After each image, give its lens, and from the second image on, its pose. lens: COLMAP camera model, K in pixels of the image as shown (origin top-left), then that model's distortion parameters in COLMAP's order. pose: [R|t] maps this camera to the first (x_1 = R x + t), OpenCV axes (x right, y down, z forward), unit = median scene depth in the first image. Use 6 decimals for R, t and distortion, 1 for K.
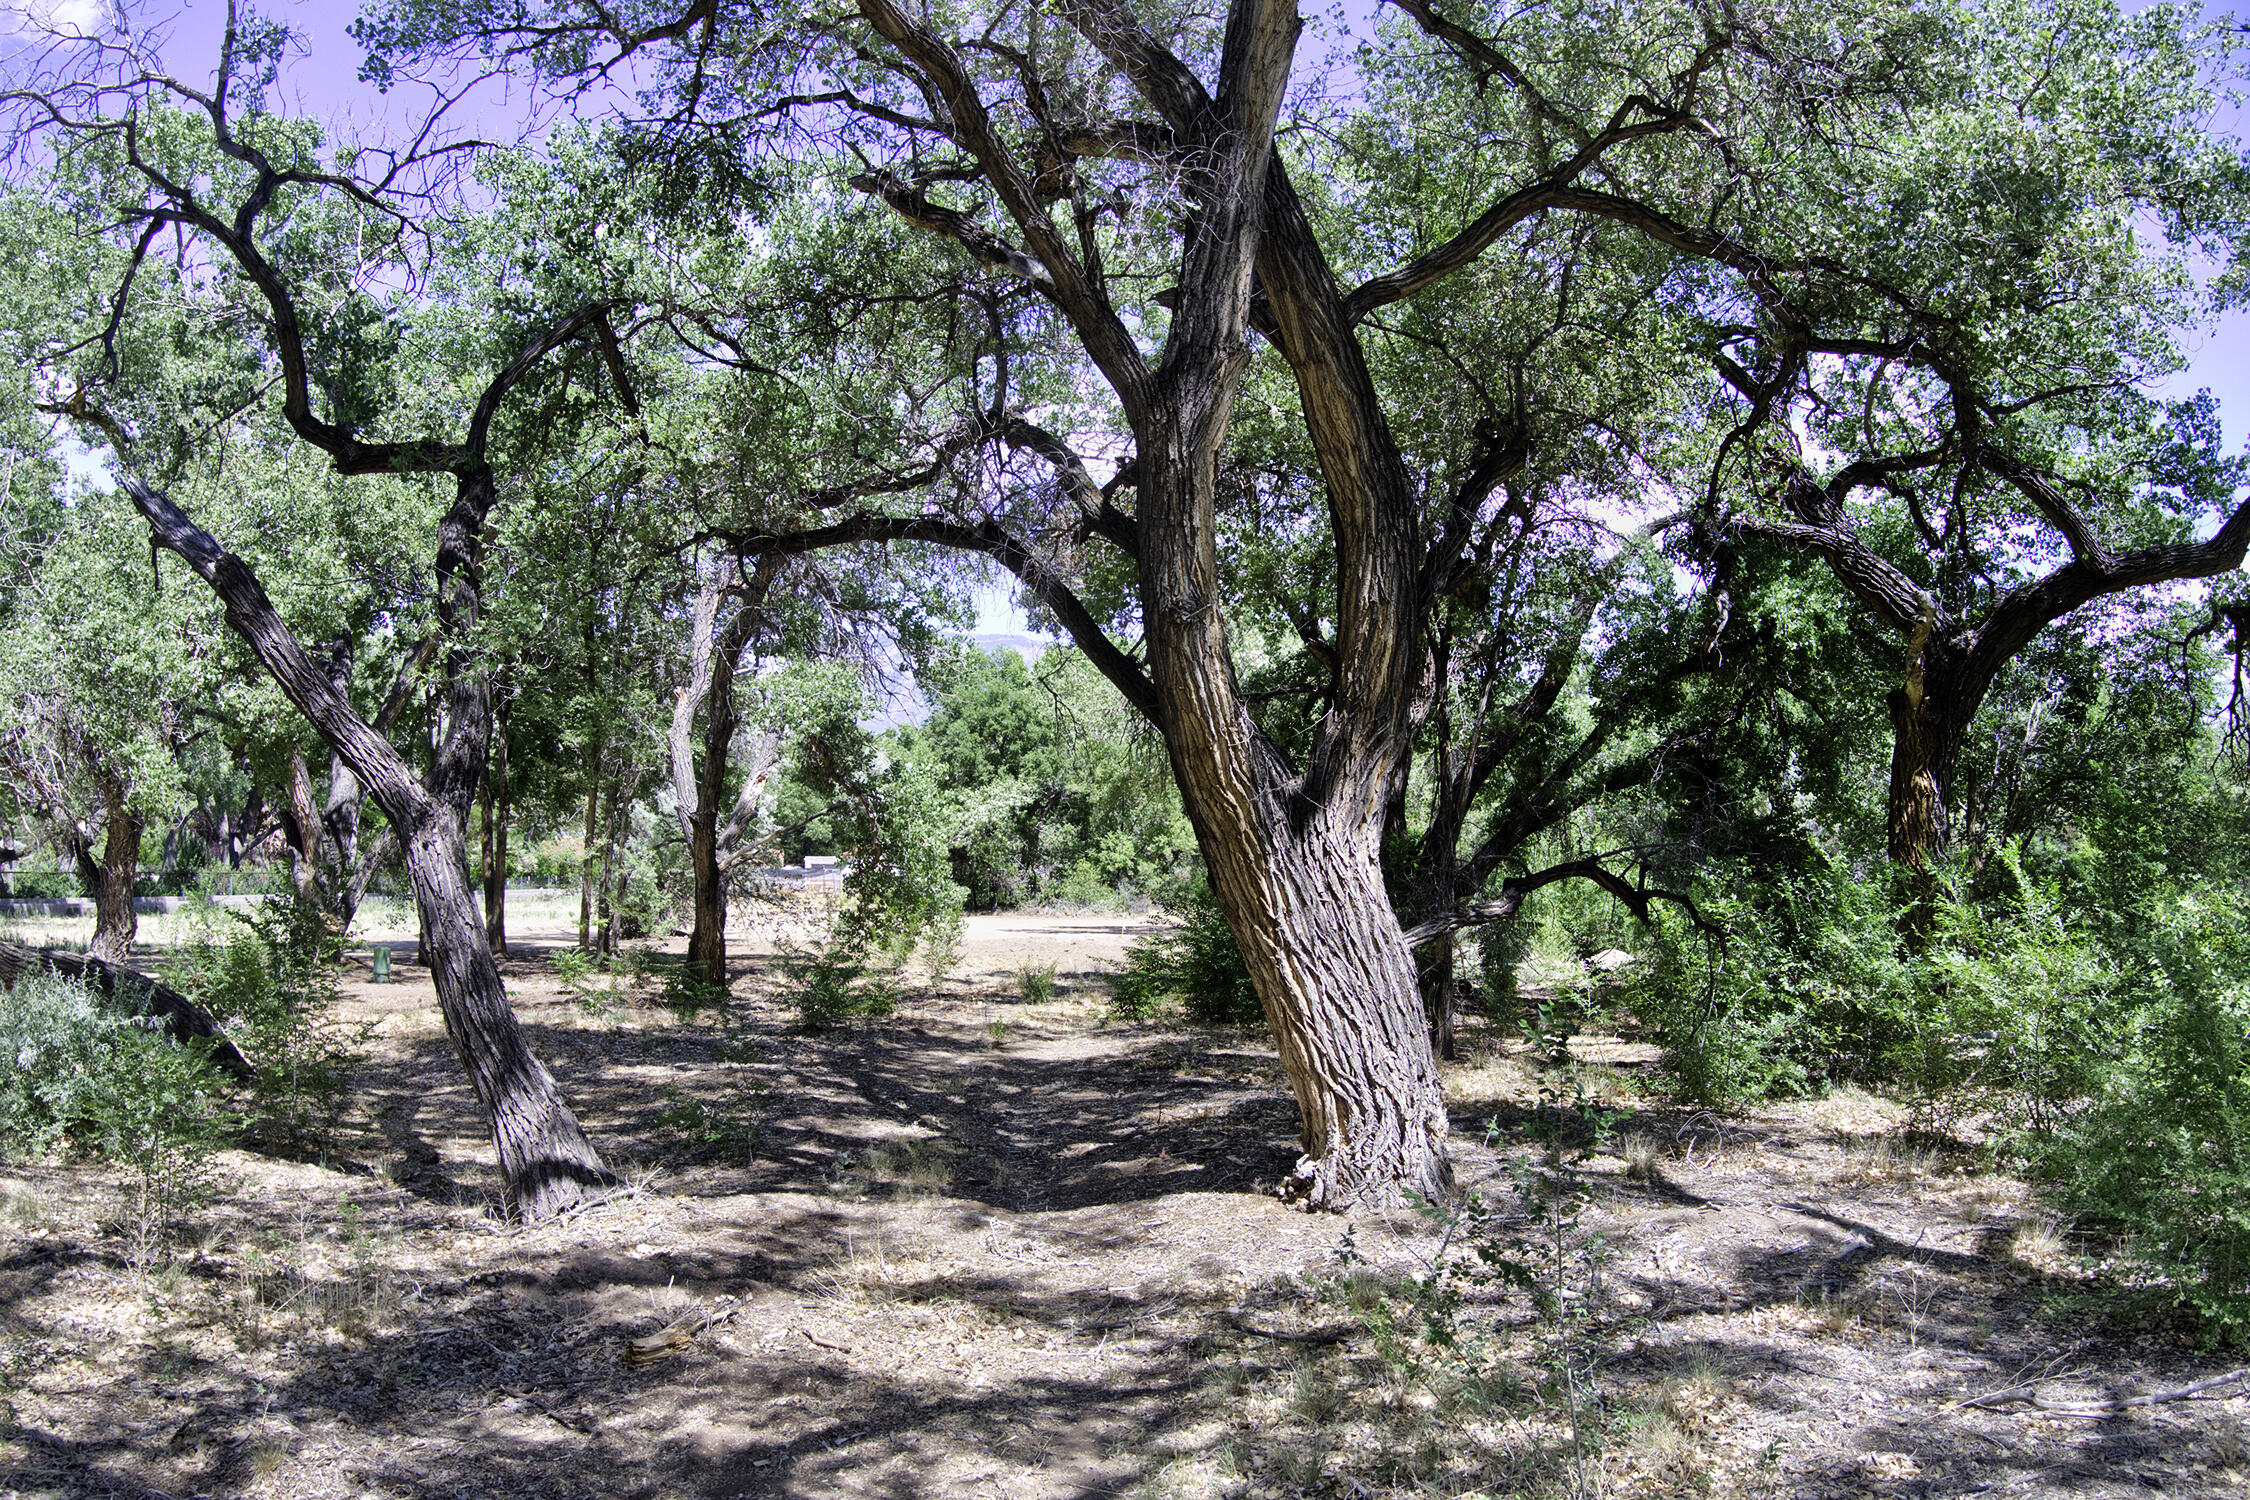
lens RADIAL K [[1825.5, 0, 1109.7], [0, 1825.5, 757.8], [0, 0, 1]] dist [-0.249502, 0.087040]
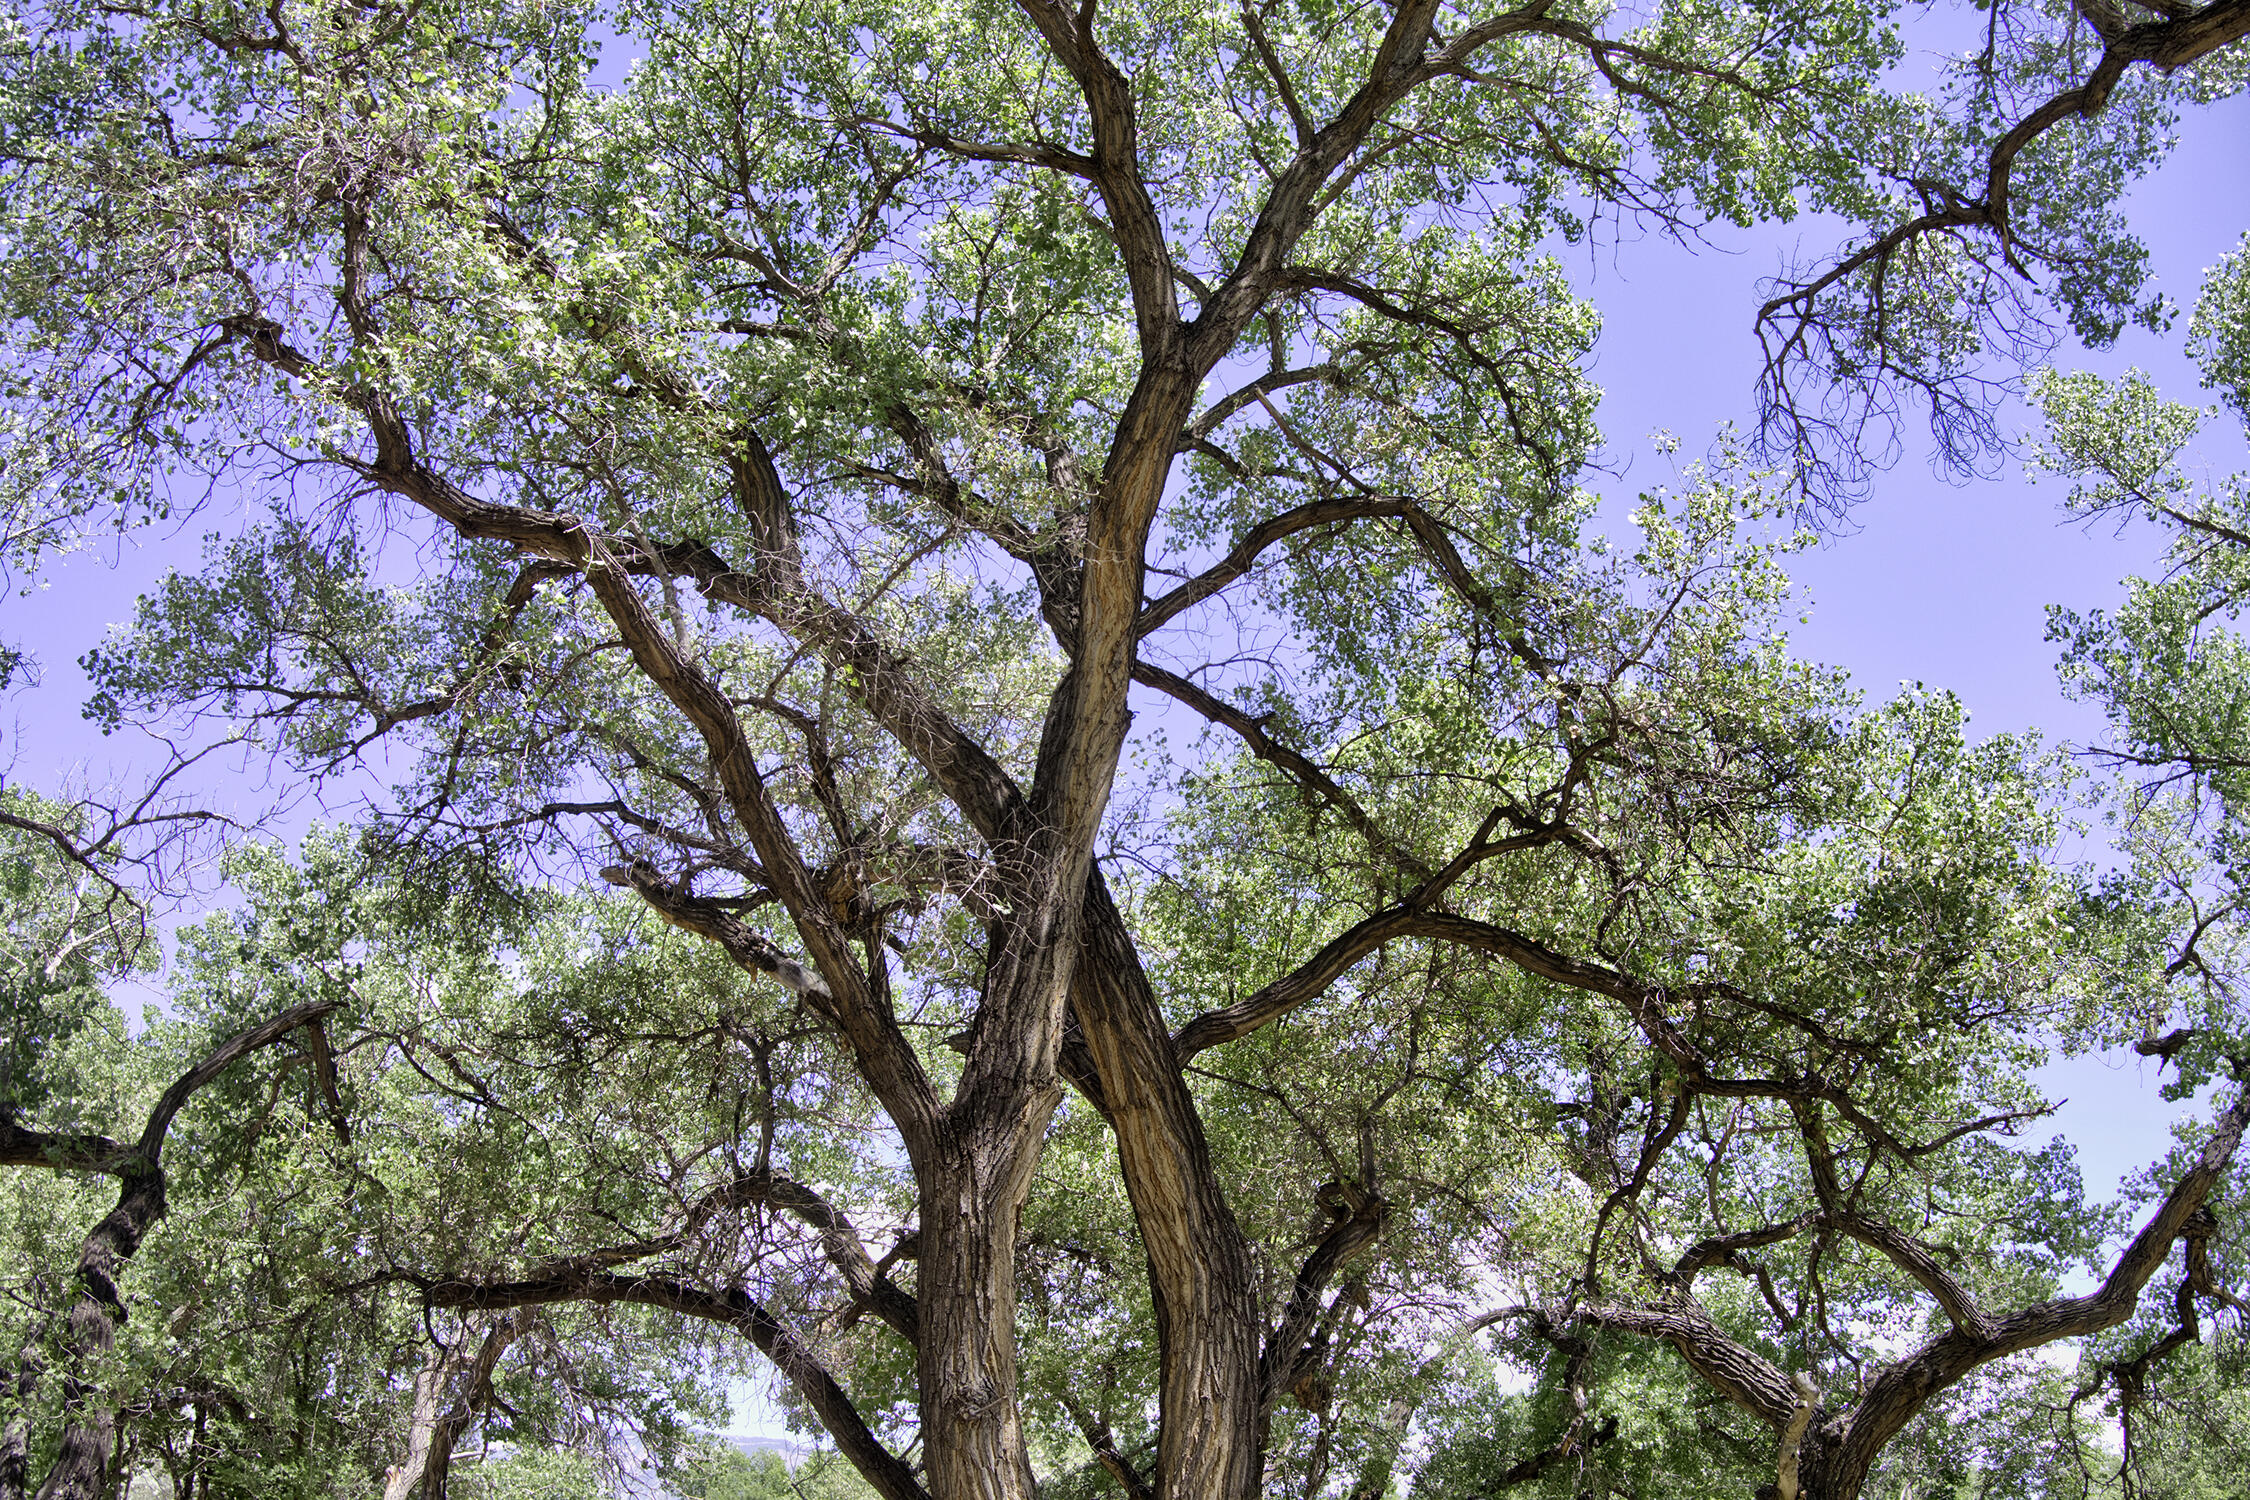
lens RADIAL K [[1825.5, 0, 1109.7], [0, 1825.5, 757.8], [0, 0, 1]] dist [-0.249502, 0.087040]
pose [[0.992376, 0.058140, 0.108672, 0.000016], [-0.006102, 0.903836, -0.427836, -0.004151], [-0.123096, 0.423911, 0.897300, 0.115169]]
